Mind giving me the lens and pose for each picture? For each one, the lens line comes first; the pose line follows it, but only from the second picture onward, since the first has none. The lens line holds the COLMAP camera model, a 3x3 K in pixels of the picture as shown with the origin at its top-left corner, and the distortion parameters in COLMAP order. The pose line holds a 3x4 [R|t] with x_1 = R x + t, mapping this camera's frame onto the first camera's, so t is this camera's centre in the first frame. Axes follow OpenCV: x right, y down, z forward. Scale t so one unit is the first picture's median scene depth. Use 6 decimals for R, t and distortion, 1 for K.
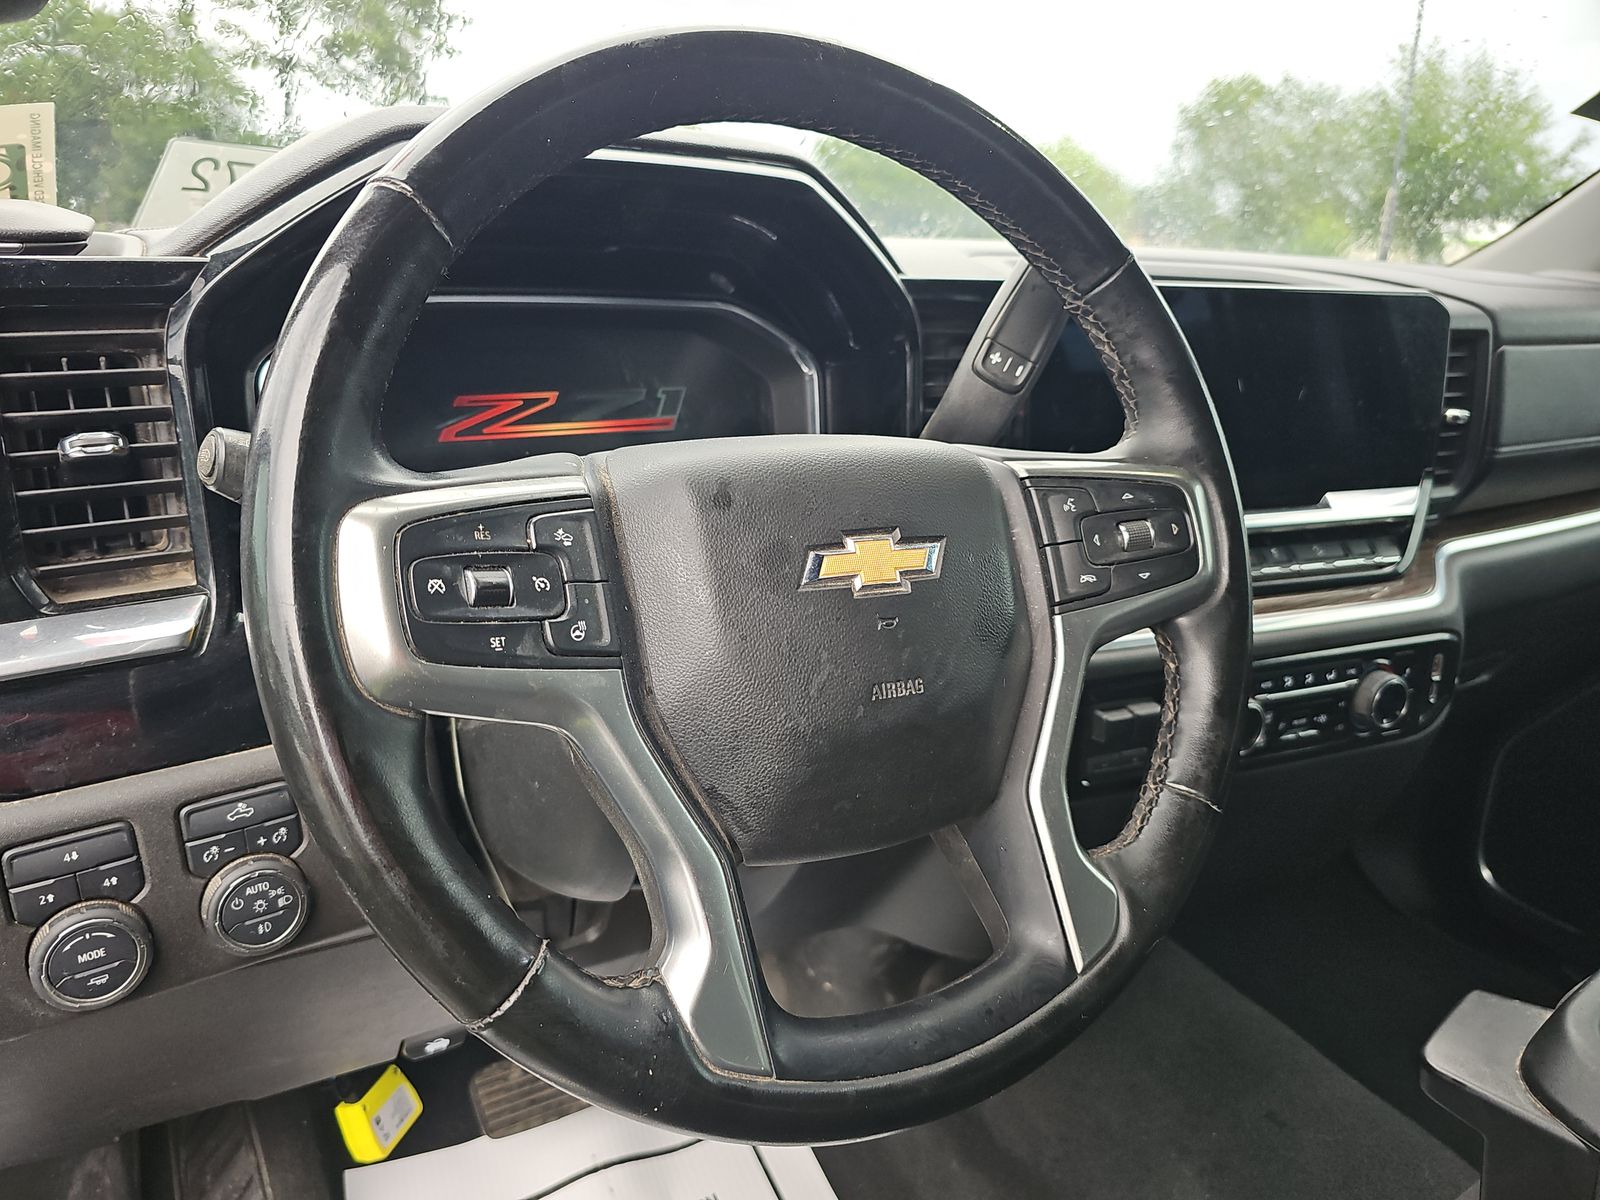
lens RADIAL K [[1060.2, 0, 807.4], [0, 1060.2, 612.5], [0, 0, 1]] dist [0.052503, -0.048542]
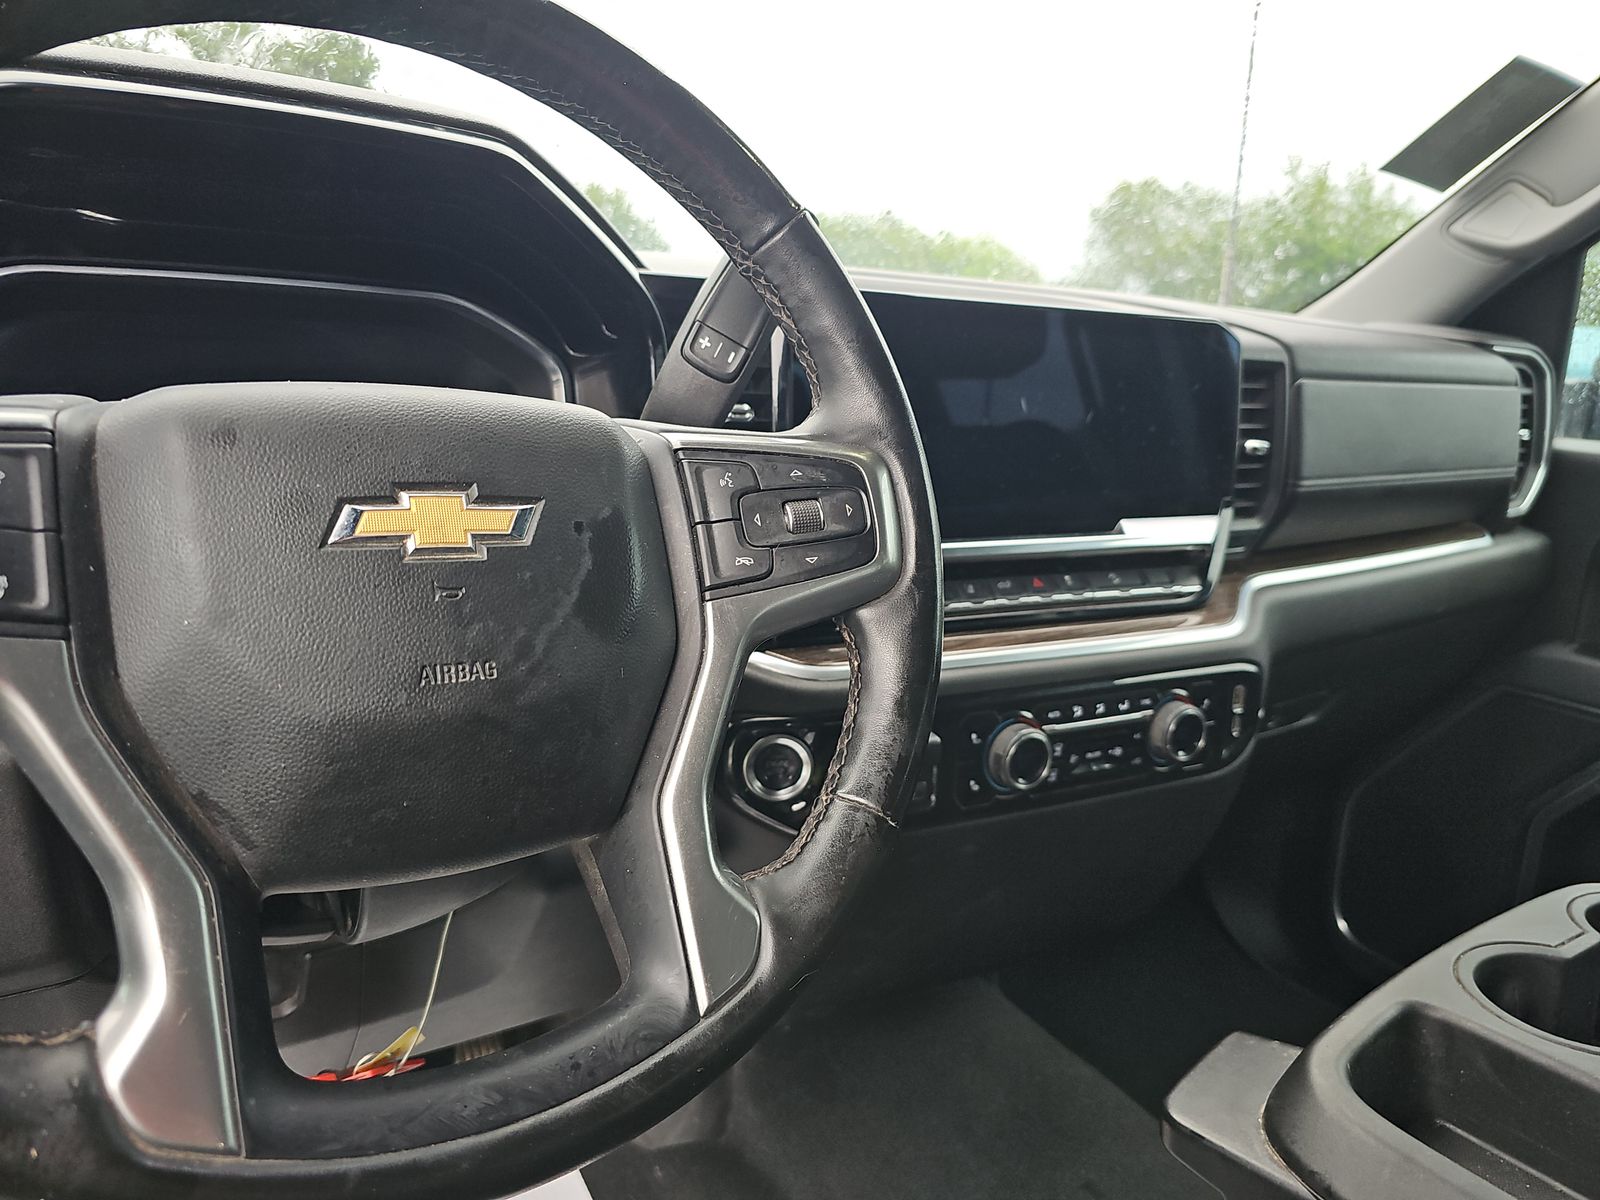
lens RADIAL K [[1073.1, 0, 797.0], [0, 1073.1, 609.1], [0, 0, 1]] dist [0.068349, -0.085081]
pose [[0.996851, -0.000891, 0.079292, 0.205304], [0.006121, 0.997818, -0.065745, 0.058101], [-0.079060, 0.066024, 0.994681, 0.096778]]
